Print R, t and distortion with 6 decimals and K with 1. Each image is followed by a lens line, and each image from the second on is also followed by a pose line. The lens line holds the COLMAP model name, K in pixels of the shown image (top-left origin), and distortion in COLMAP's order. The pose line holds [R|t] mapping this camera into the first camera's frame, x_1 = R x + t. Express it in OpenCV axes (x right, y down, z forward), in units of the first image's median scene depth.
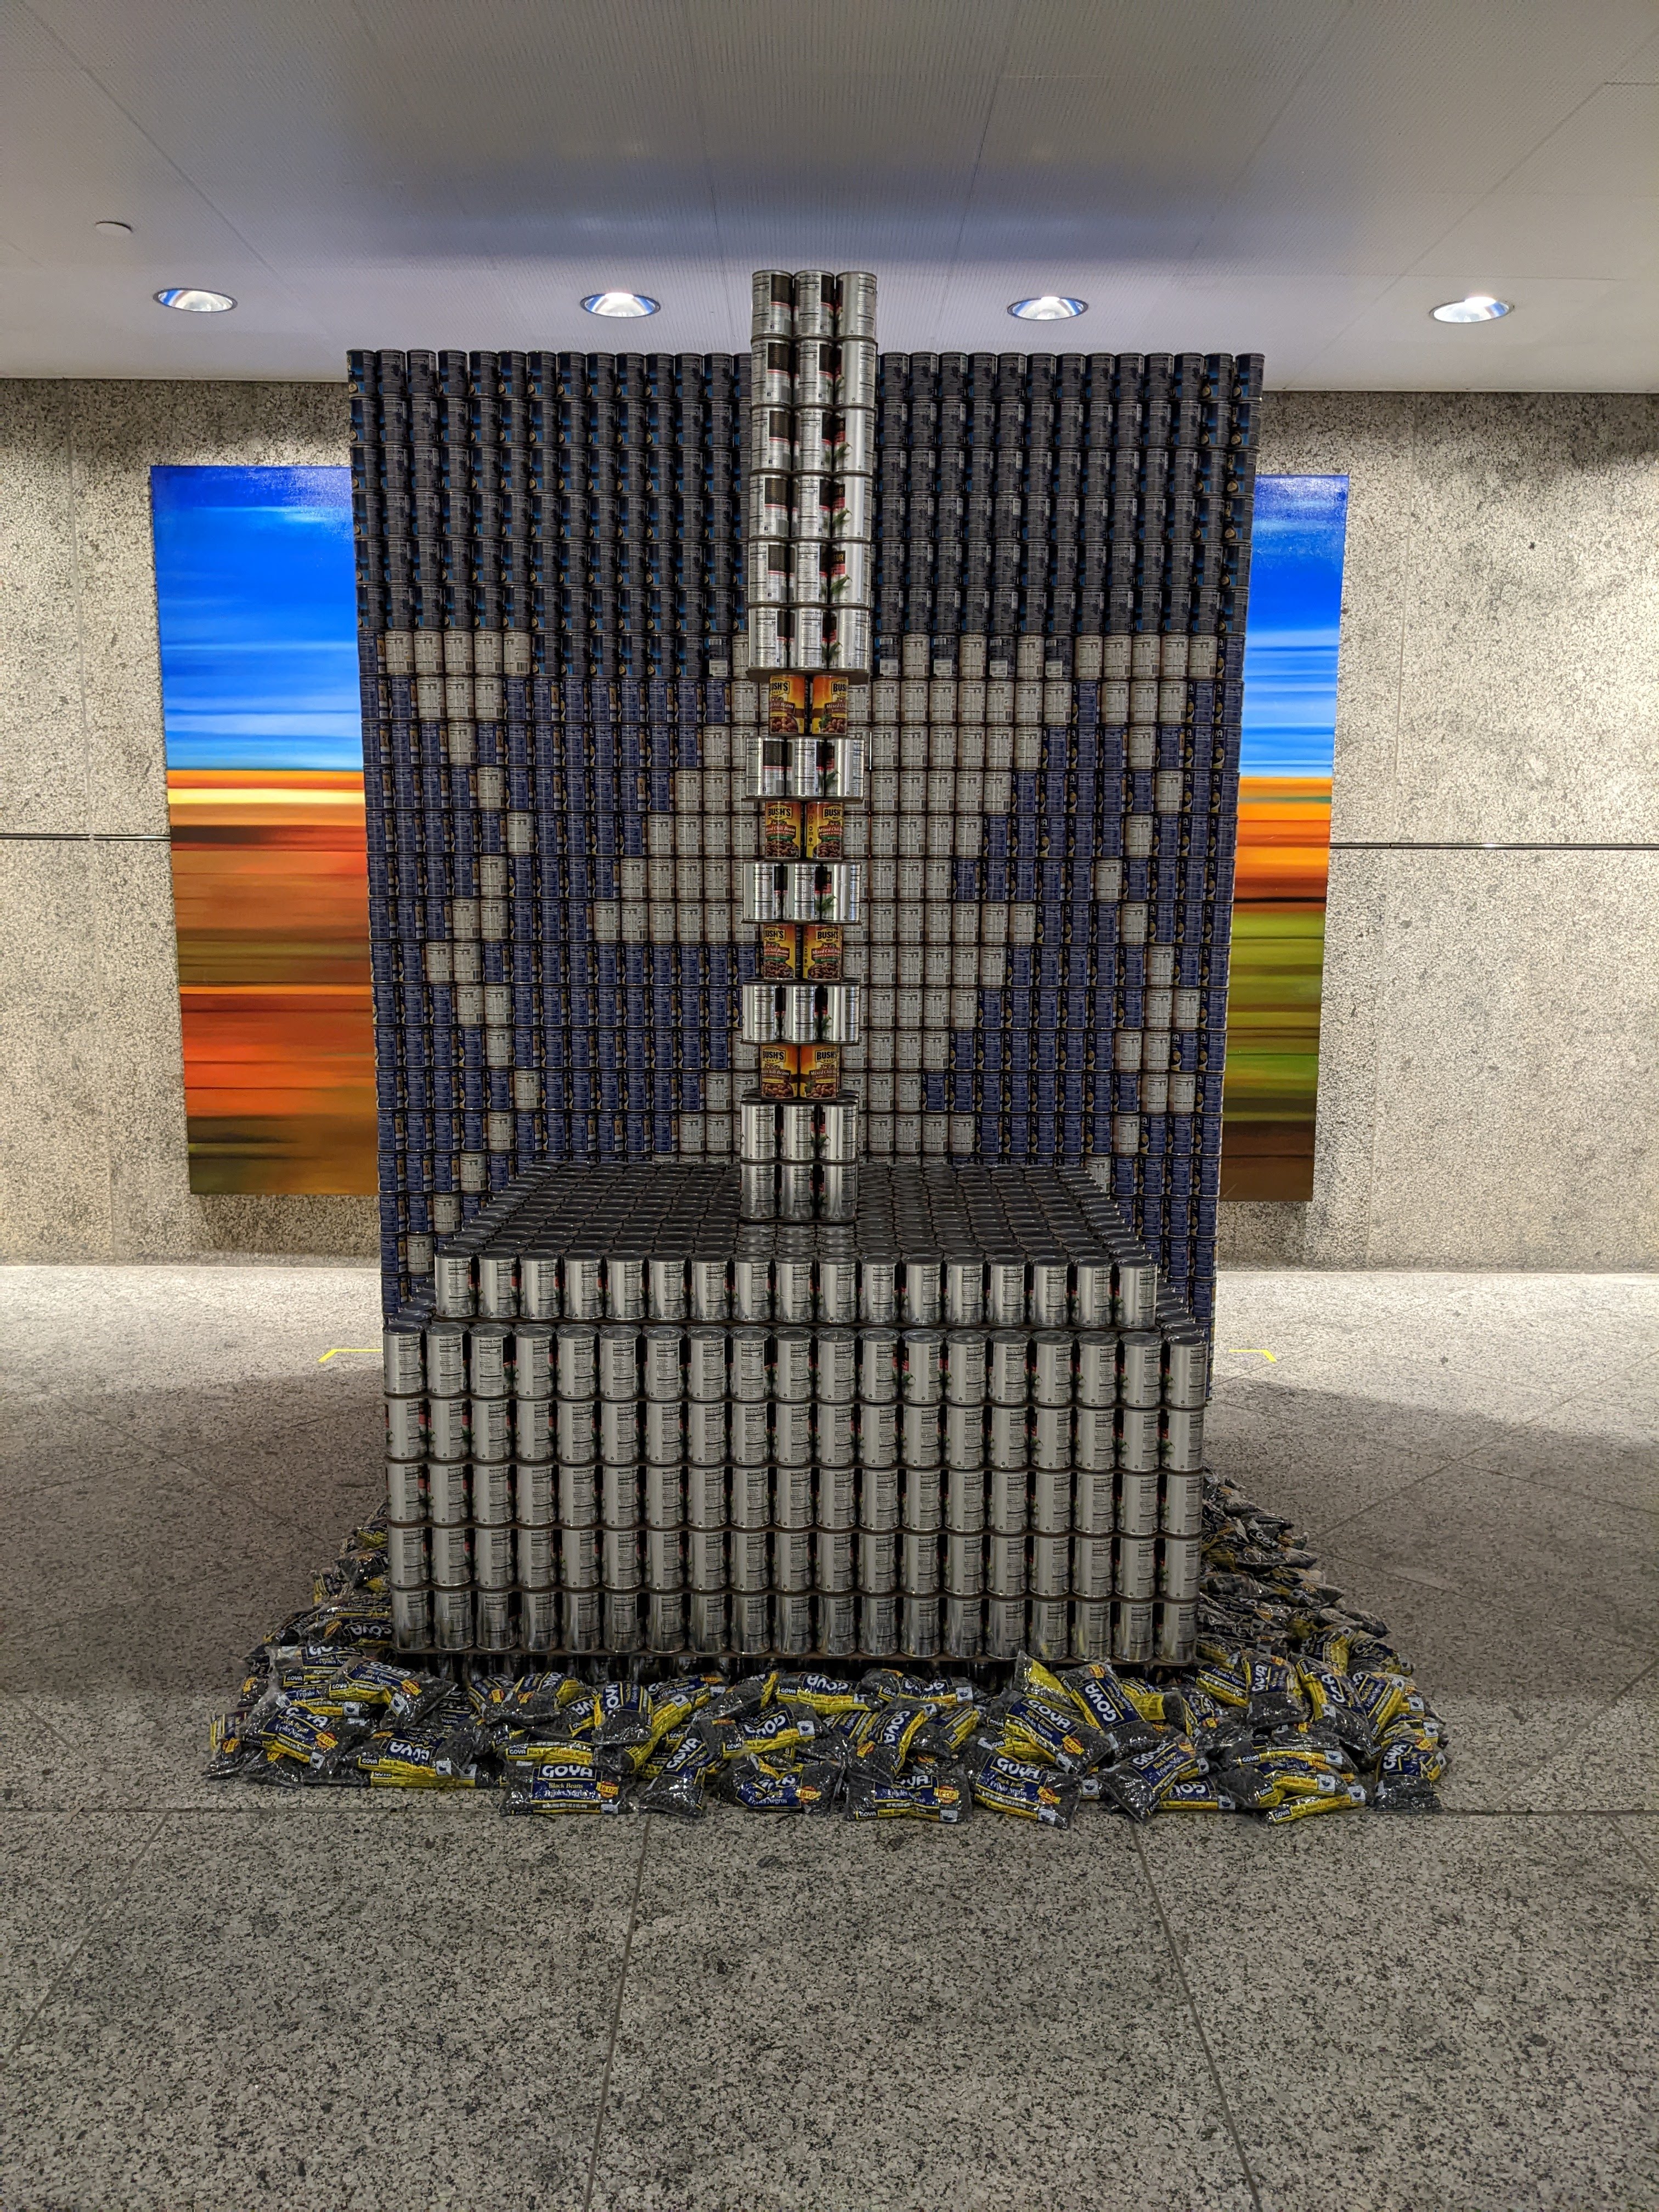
lens RADIAL K [[1694.3, 0, 831.1], [0, 1694.3, 1101.0], [0, 0, 1]] dist [0.147894, -0.219586]
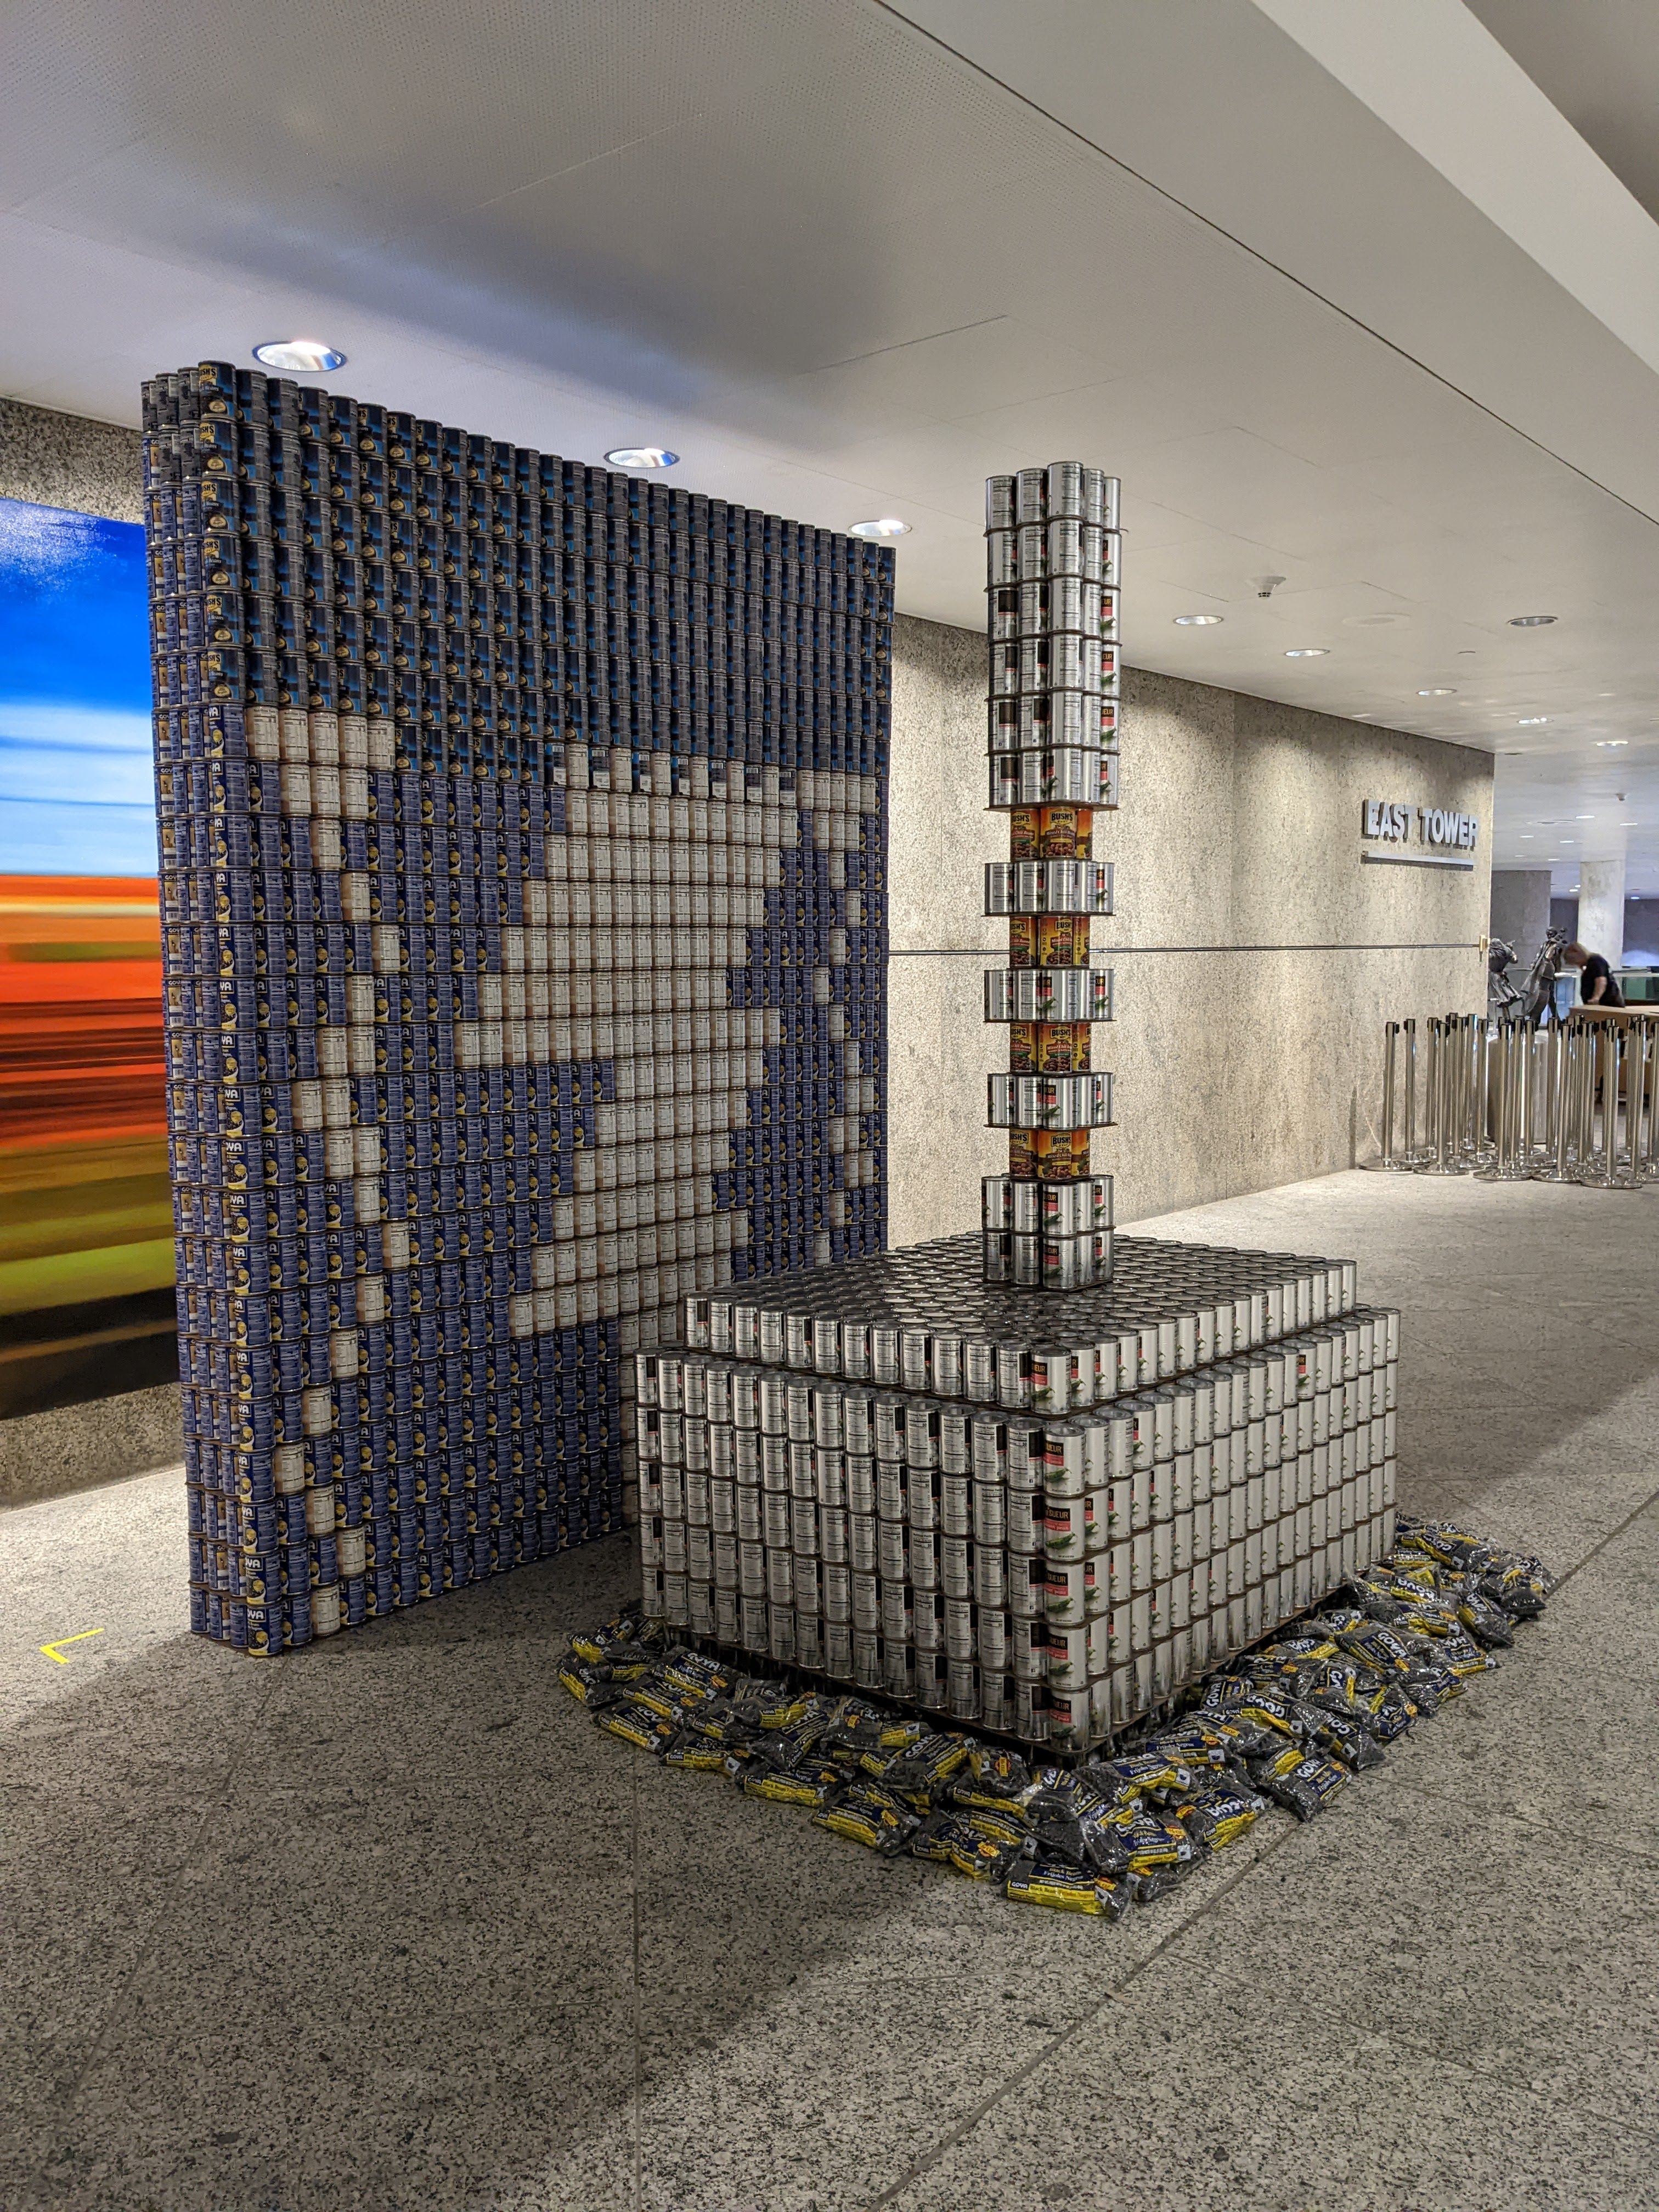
lens RADIAL K [[1751.8, 0, 819.0], [0, 1751.8, 1107.6], [0, 0, 1]] dist [0.046048, -0.063111]
pose [[0.625862, -0.079930, 0.775827, -0.745333], [0.110144, 0.993823, 0.013535, -0.065619], [-0.772117, 0.076981, 0.630800, 0.280620]]
